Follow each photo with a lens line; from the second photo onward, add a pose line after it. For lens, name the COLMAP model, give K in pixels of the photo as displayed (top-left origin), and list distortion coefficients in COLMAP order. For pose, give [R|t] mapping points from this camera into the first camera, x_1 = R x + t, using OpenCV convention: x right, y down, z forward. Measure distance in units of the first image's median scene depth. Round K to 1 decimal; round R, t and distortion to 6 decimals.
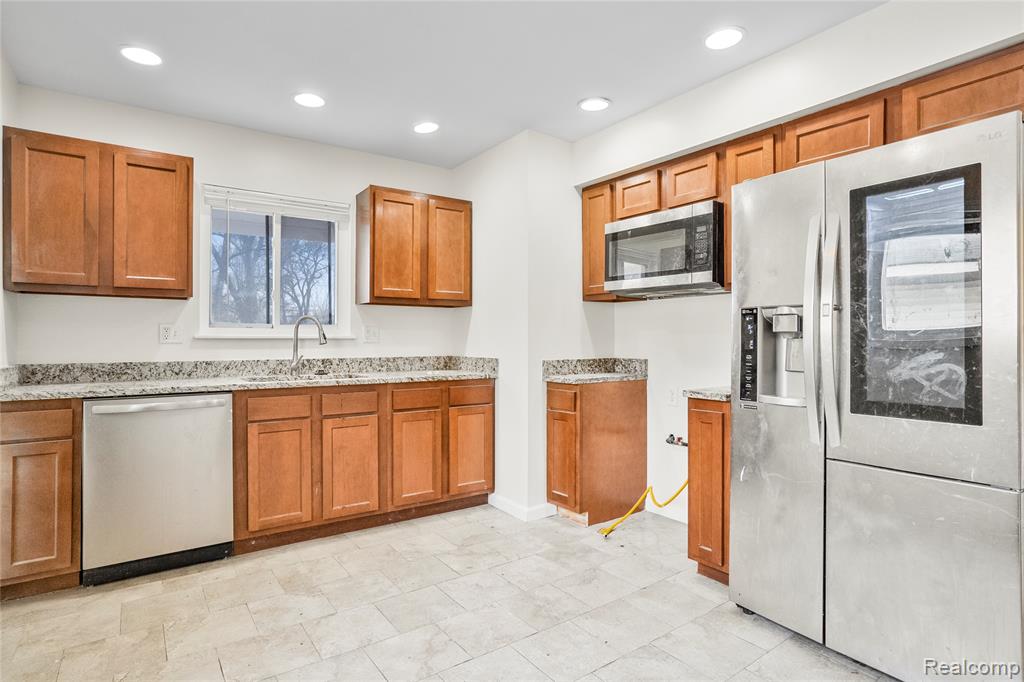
lens RADIAL K [[533.8, 0, 513.2], [0, 533.8, 339.8], [0, 0, 1]] dist [0.005361, 0.000231]
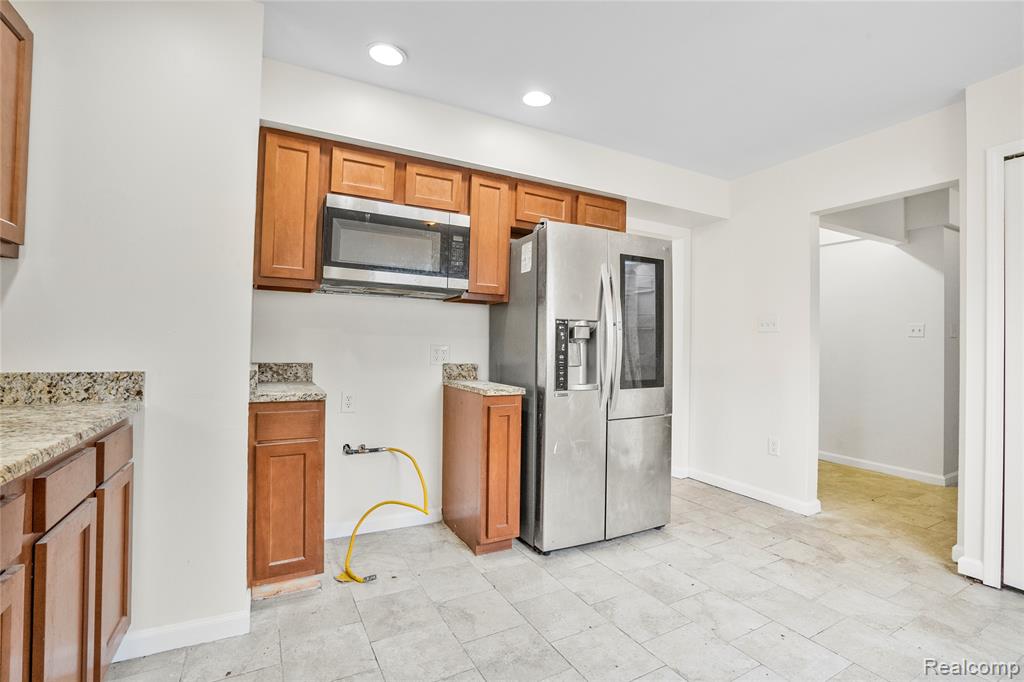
lens RADIAL K [[469.8, 0, 514.5], [0, 469.8, 339.4], [0, 0, 1]] dist [-0.028243, 0.003412]
pose [[0.134065, 0.011548, 0.990905, -0.615940], [-0.015602, 0.999833, -0.009541, 0.002051], [-0.990850, -0.014181, 0.134223, 0.826650]]
